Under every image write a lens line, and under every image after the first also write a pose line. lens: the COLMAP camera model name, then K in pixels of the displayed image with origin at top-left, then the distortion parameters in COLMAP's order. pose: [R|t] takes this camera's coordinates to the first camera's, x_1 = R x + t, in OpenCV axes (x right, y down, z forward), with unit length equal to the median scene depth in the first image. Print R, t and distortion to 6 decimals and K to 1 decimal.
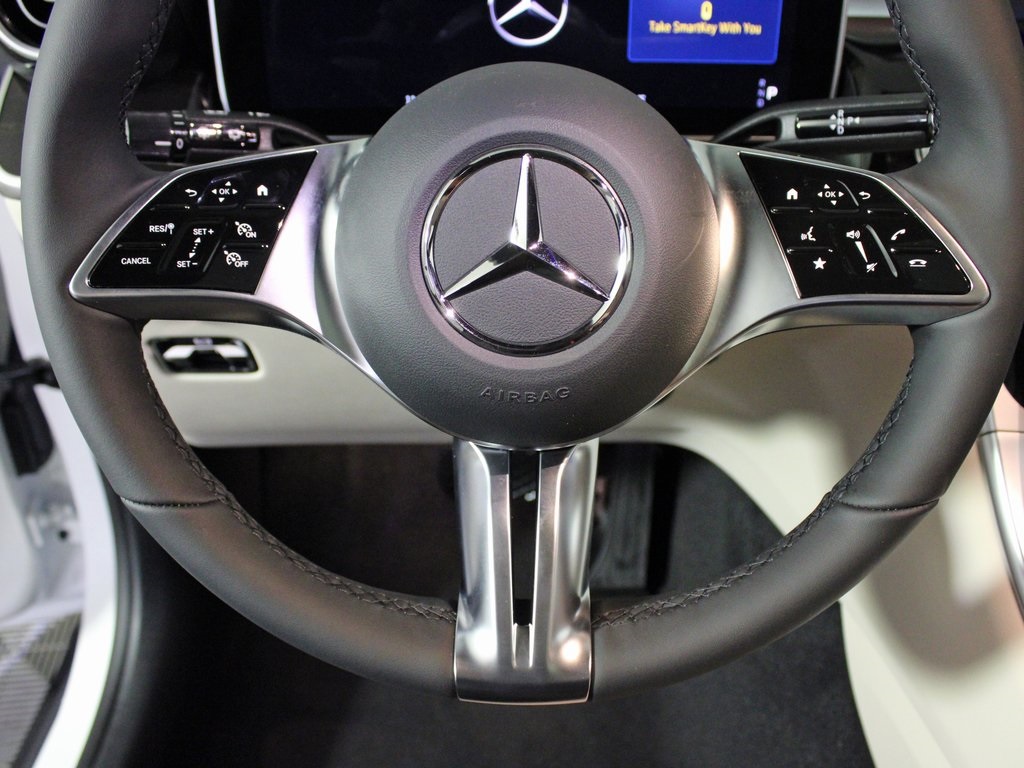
lens RADIAL K [[947.5, 0, 512.0], [0, 947.5, 384.0], [0, 0, 1]] dist [-0.168149, 0.160835]
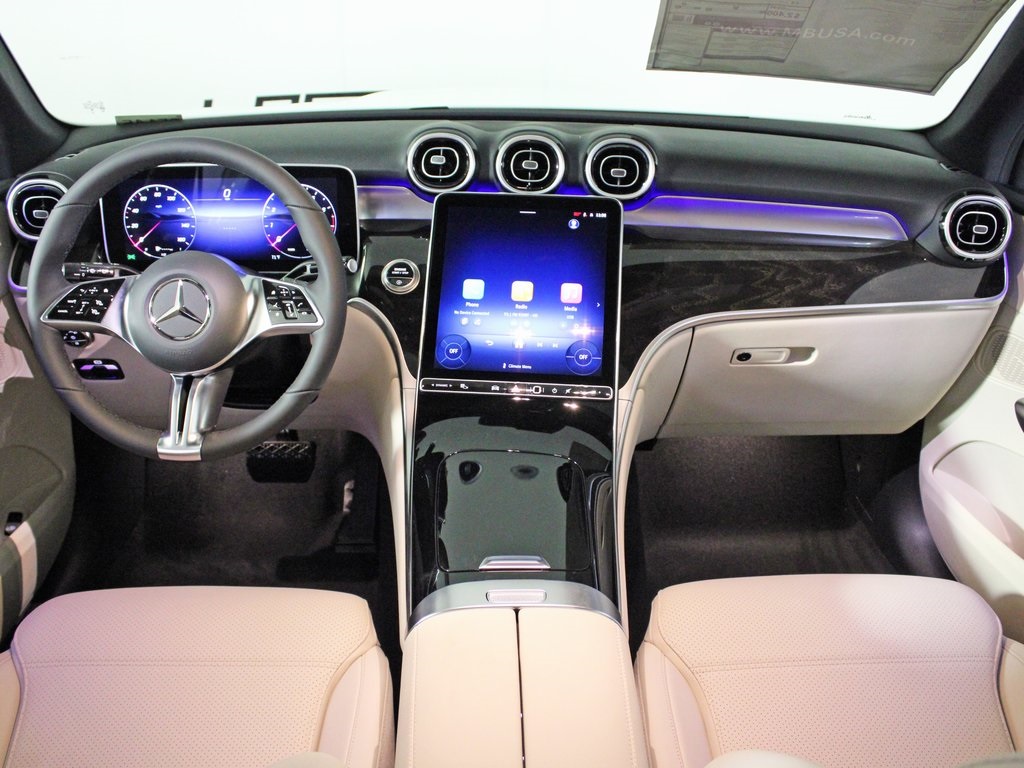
lens RADIAL K [[947.5, 0, 512.0], [0, 947.5, 384.0], [0, 0, 1]] dist [-0.168149, 0.160835]
pose [[0.999199, 0.010673, 0.038579, 0.973532], [-0.005401, 0.990932, -0.134256, 0.507632], [-0.039662, 0.133940, 0.990195, -2.059636]]
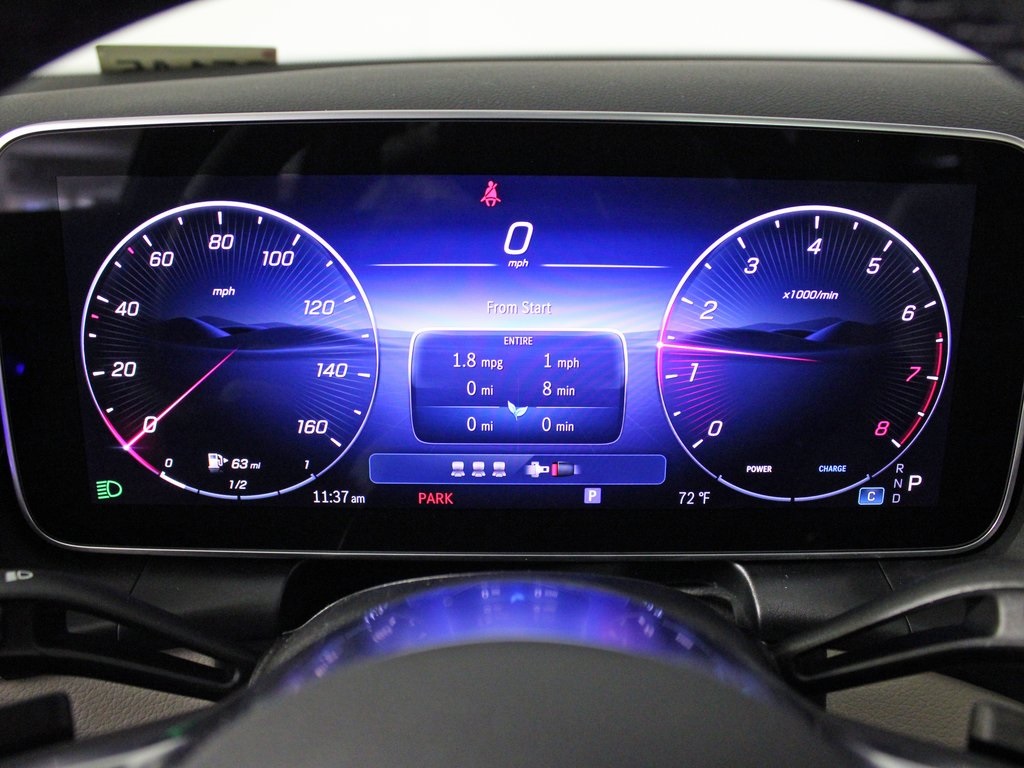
lens RADIAL K [[947.5, 0, 512.0], [0, 947.5, 384.0], [0, 0, 1]] dist [-0.168149, 0.160835]
pose [[0.999751, 0.011833, 0.018940, 0.000440], [-0.007168, 0.973239, -0.229682, -0.355930], [-0.021151, 0.229489, 0.973081, 0.584392]]
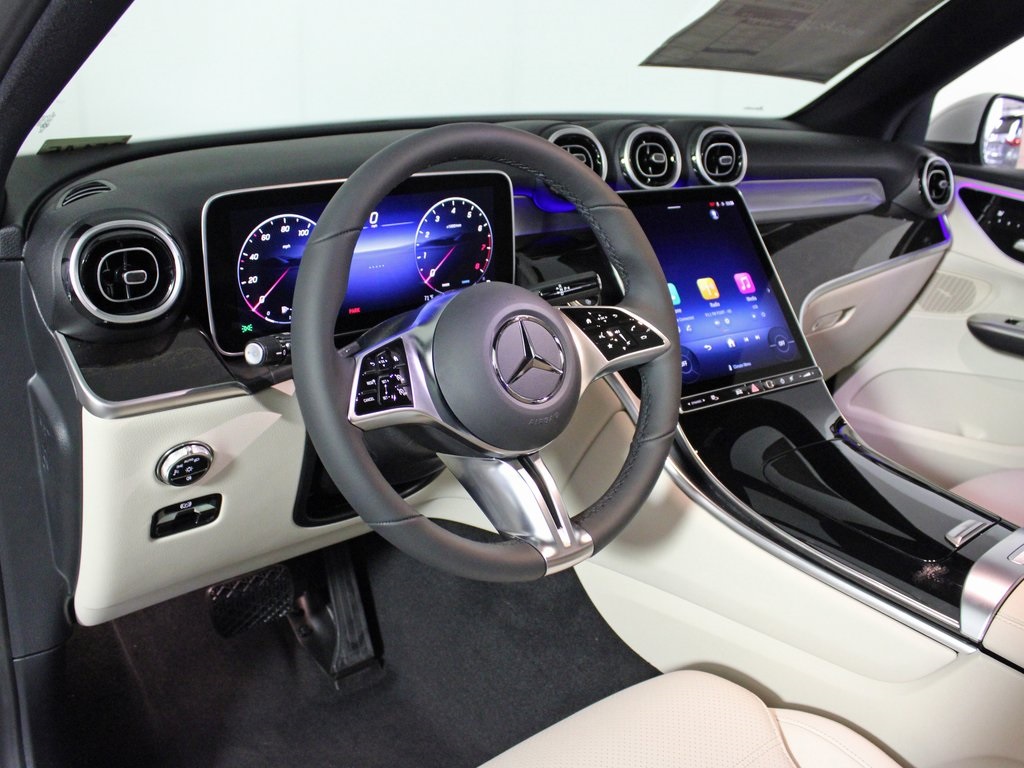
lens RADIAL K [[947.5, 0, 512.0], [0, 947.5, 384.0], [0, 0, 1]] dist [-0.168149, 0.160835]
pose [[0.764942, -0.187430, 0.616225, -1.362438], [0.309584, 0.945955, -0.096578, 0.119372], [-0.564819, 0.264650, 0.781626, -0.729153]]
